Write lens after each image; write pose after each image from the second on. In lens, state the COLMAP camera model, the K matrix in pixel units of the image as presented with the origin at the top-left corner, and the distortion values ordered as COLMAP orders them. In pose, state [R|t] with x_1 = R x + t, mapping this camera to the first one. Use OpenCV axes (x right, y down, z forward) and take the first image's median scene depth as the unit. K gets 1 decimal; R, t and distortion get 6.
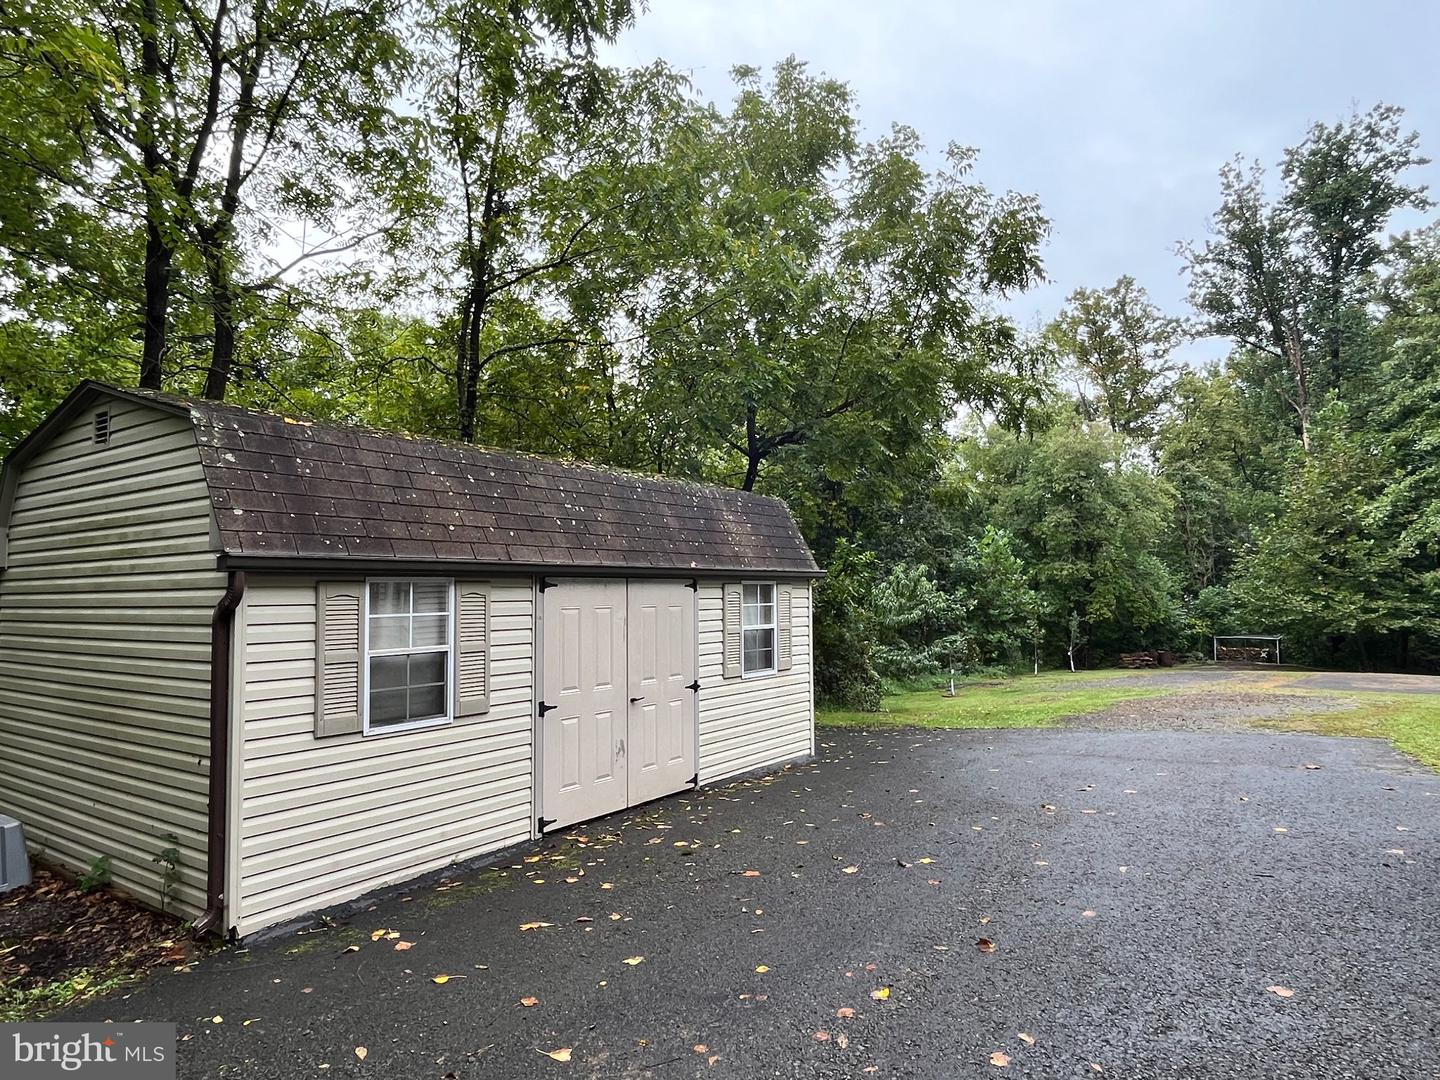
lens RADIAL K [[894.8, 0, 724.8], [0, 894.8, 547.6], [0, 0, 1]] dist [0.003767, -0.002019]
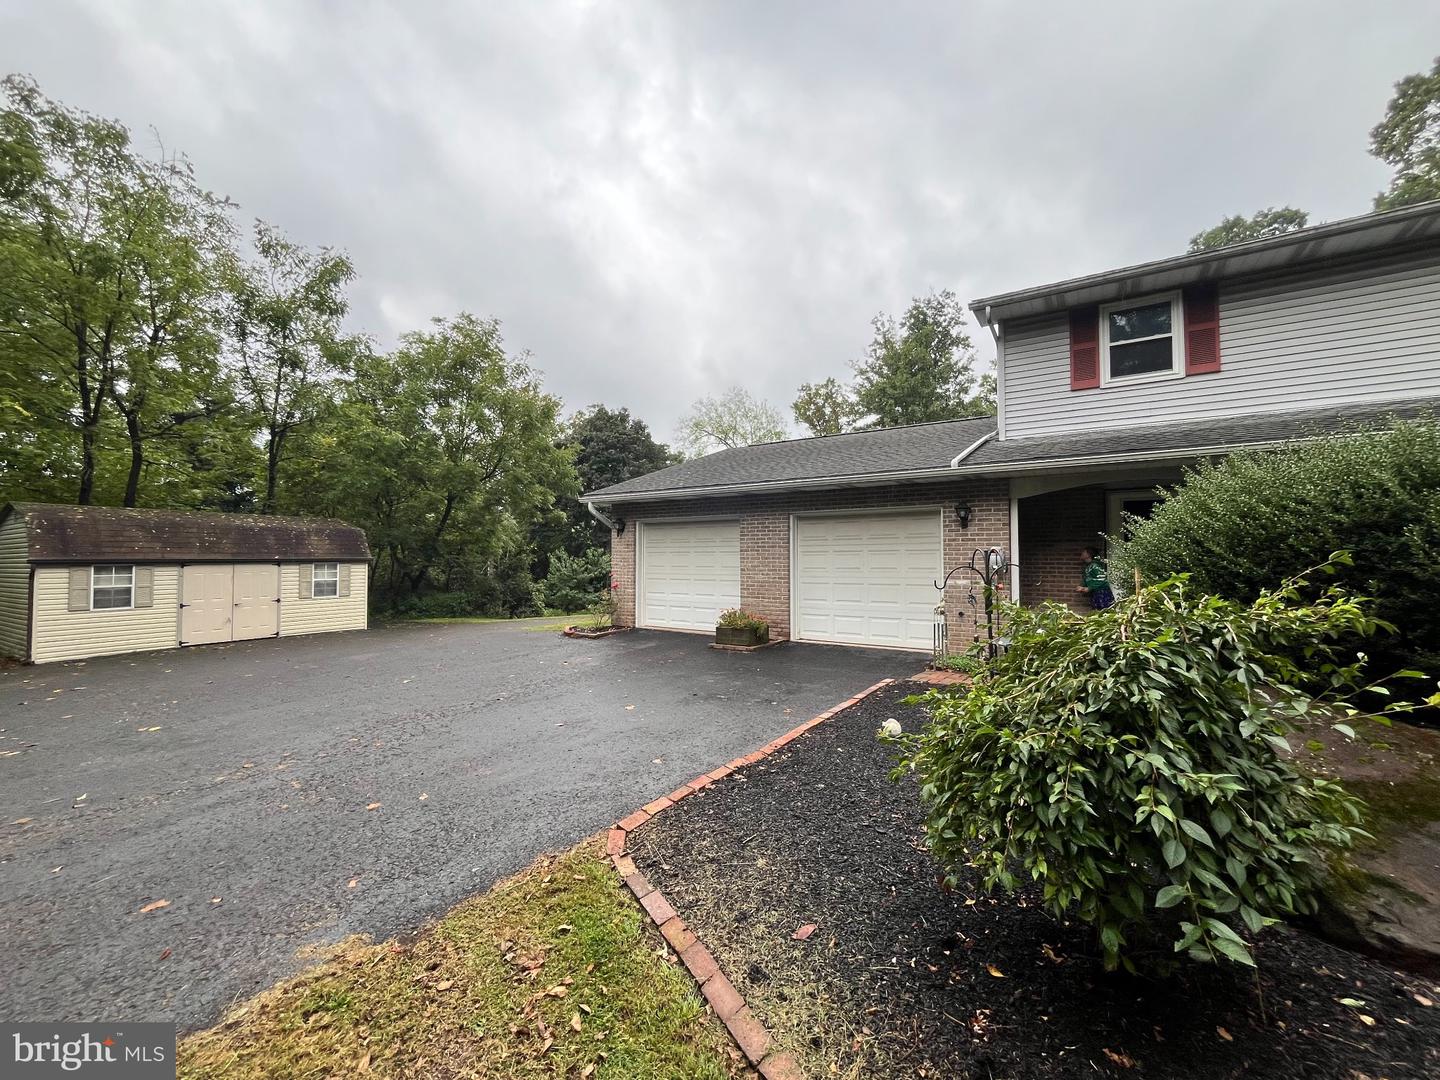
lens RADIAL K [[590.5, 0, 715.5], [0, 590.5, 539.1], [0, 0, 1]] dist [0.002945, -0.000262]
pose [[0.999119, 0.012394, 0.040101, 0.269810], [-0.013250, 0.999689, 0.021145, -0.020392], [-0.039826, -0.021657, 0.998972, -0.192006]]
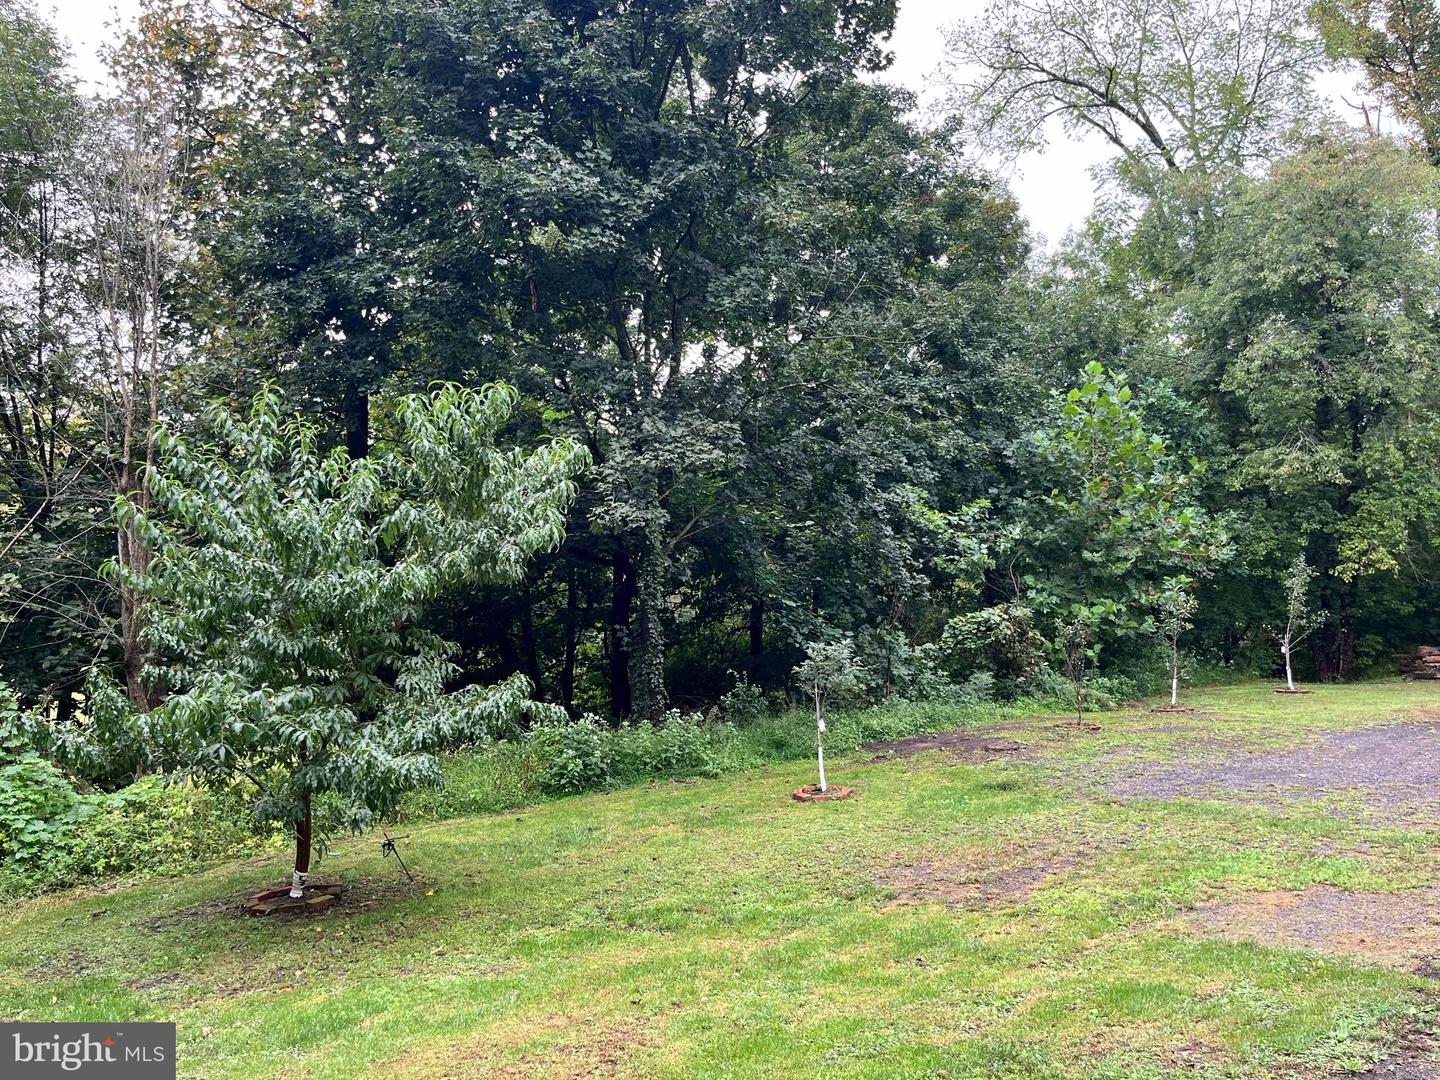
lens RADIAL K [[1155.5, 0, 721.5], [0, 1155.5, 543.4], [0, 0, 1]] dist [0.009279, -0.000099]
pose [[0.986489, 0.005510, -0.163734, 0.210057], [0.005018, 0.997949, 0.063816, 0.028325], [0.163750, -0.063776, 0.984438, 0.403162]]
